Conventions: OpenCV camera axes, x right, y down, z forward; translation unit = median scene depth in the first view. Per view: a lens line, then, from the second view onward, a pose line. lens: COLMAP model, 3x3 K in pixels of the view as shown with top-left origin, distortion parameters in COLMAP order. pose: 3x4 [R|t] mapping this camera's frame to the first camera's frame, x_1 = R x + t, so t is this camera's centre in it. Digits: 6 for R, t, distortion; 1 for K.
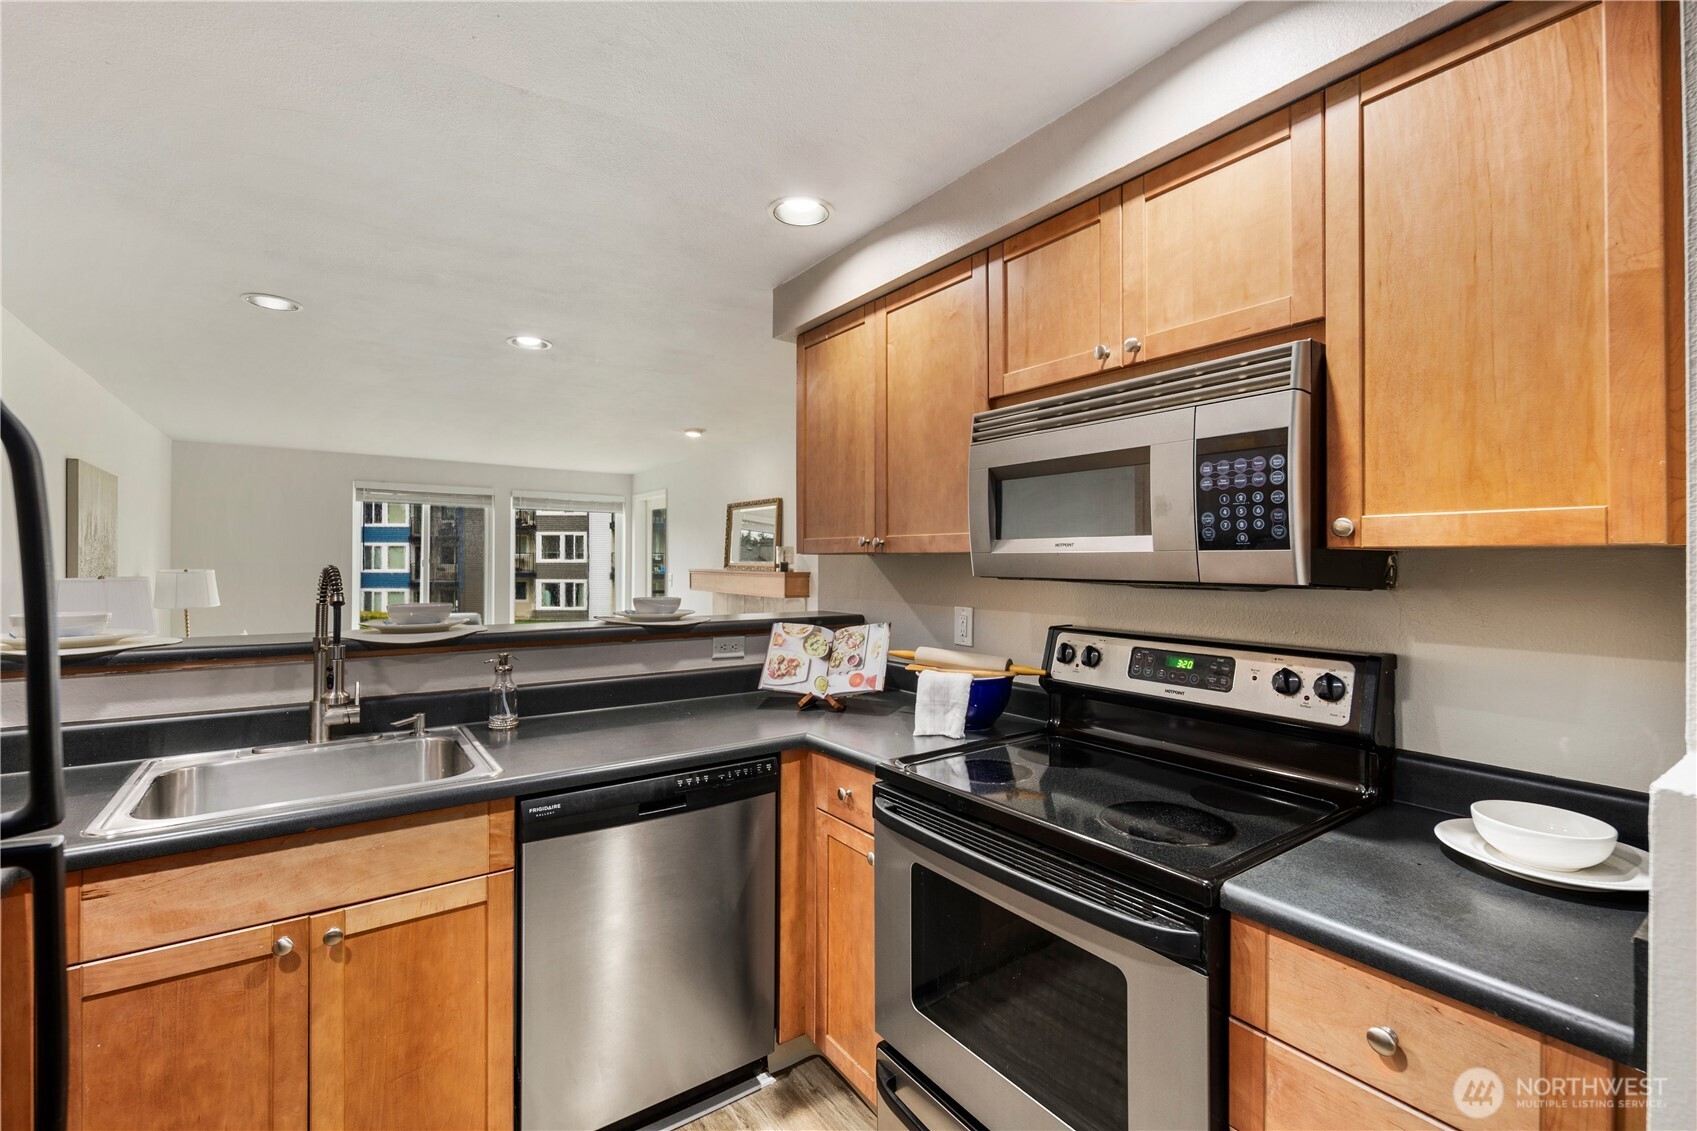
lens RADIAL K [[744.0, 0, 847.7], [0, 744.0, 558.1], [0, 0, 1]] dist [0.006887, -0.004267]
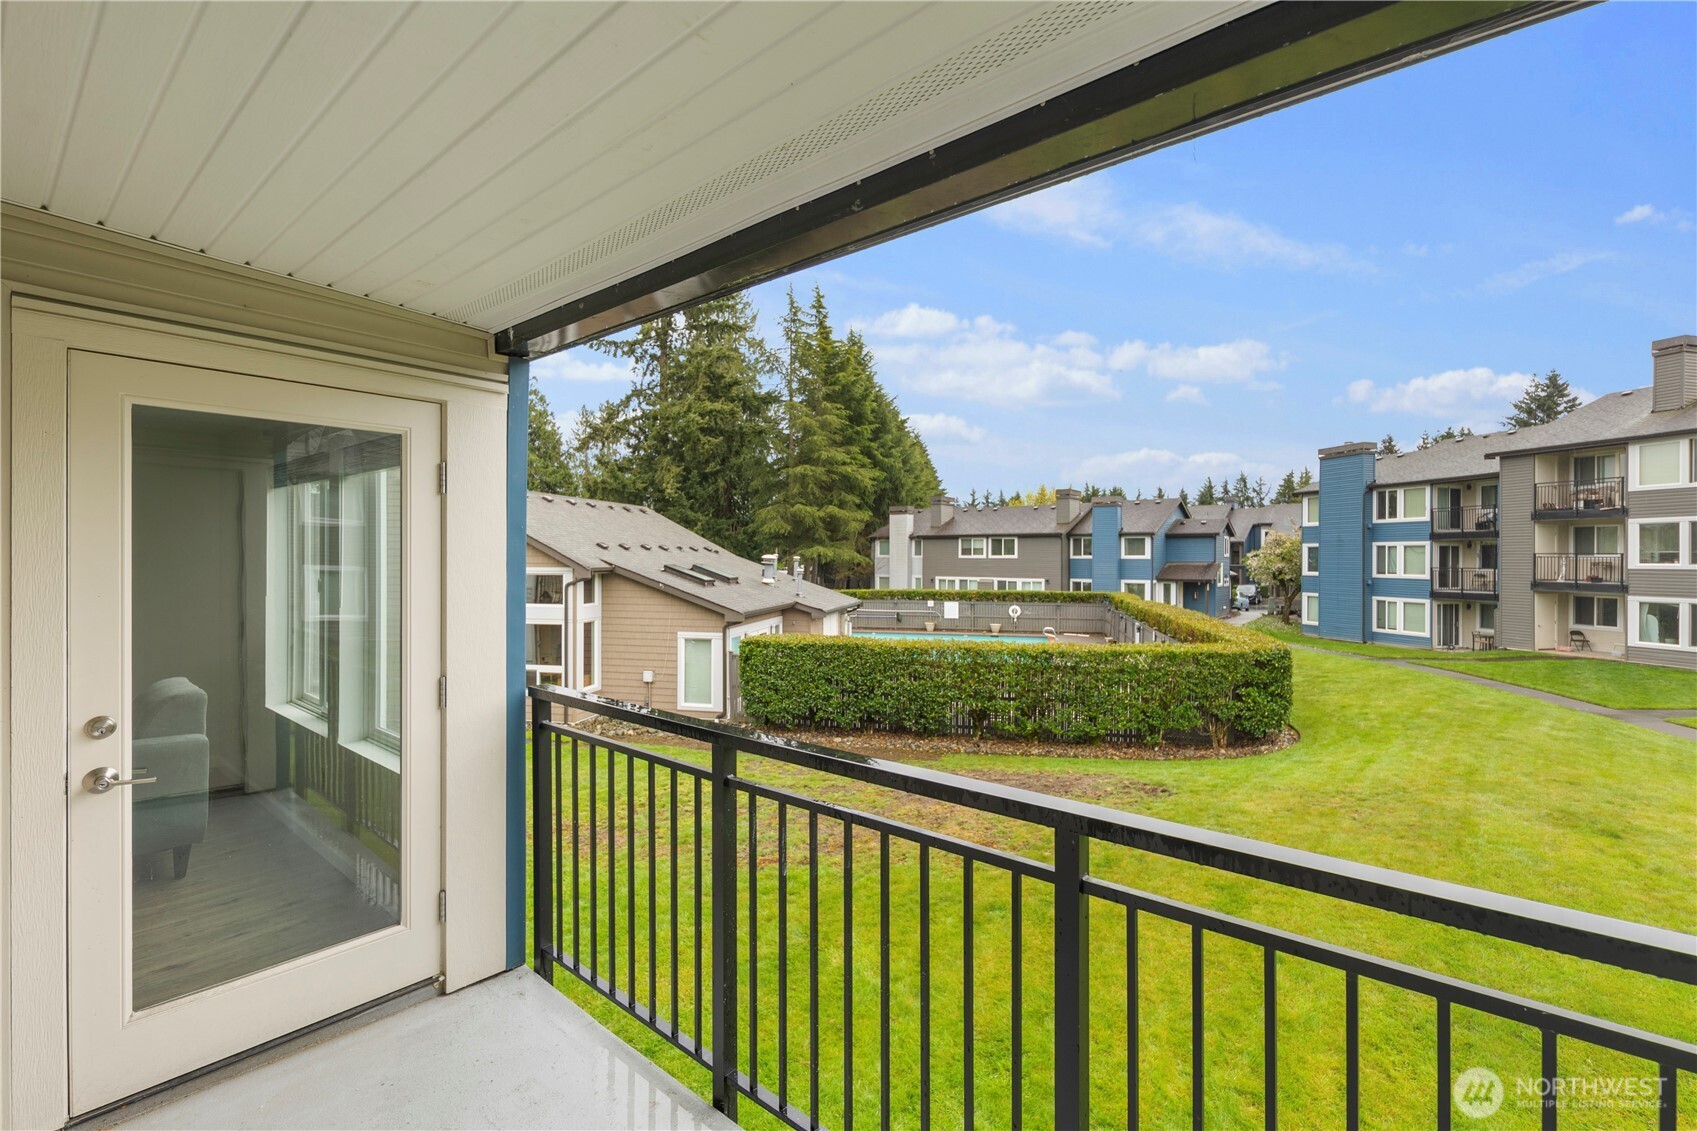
lens RADIAL K [[744.0, 0, 832.7], [0, 744.0, 564.7], [0, 0, 1]] dist [0.006887, -0.004267]
pose [[0.256270, 0.007139, -0.966579, 0.203904], [-0.000984, 0.999974, 0.007125, -0.018730], [0.966605, -0.000875, 0.256270, 4.608398]]
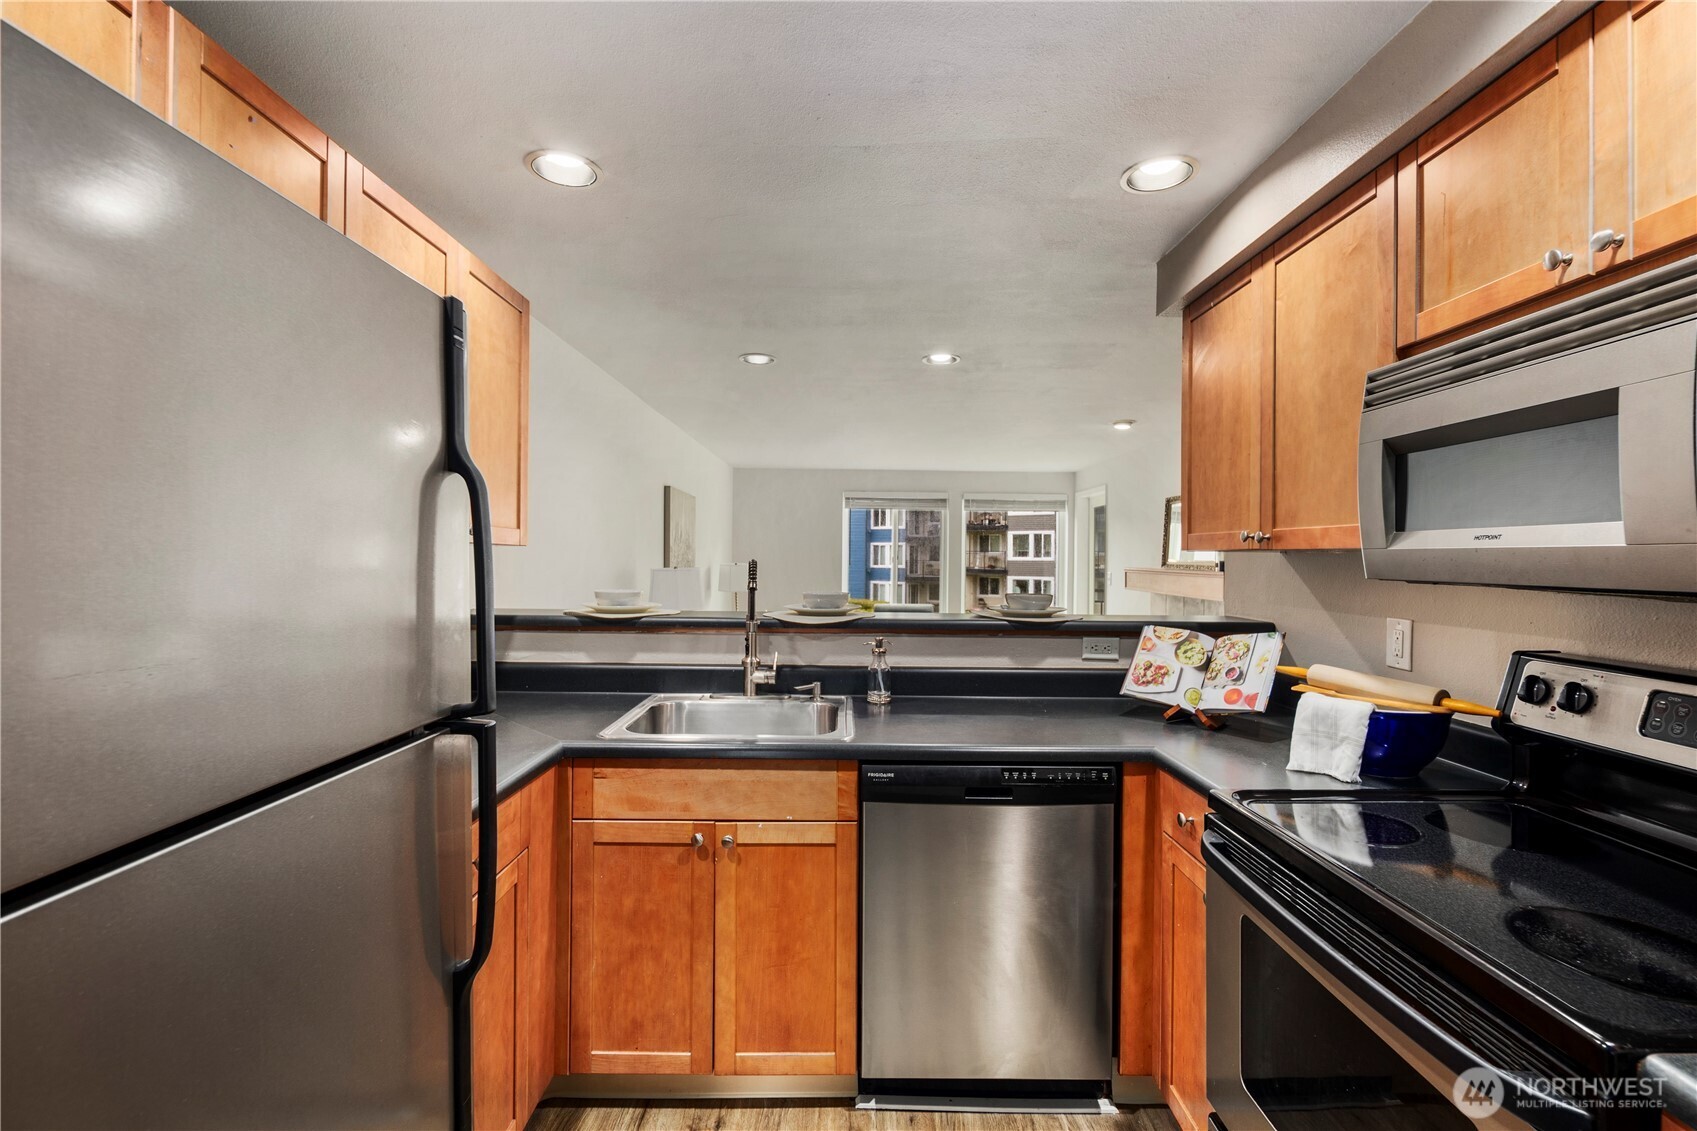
lens RADIAL K [[744.0, 0, 843.1], [0, 744.0, 558.4], [0, 0, 1]] dist [0.006887, -0.004267]
pose [[0.813492, 0.005184, -0.581553, 0.166174], [-0.003593, 0.999986, 0.003889, 0.002062], [0.581565, -0.001074, 0.813499, 0.036885]]
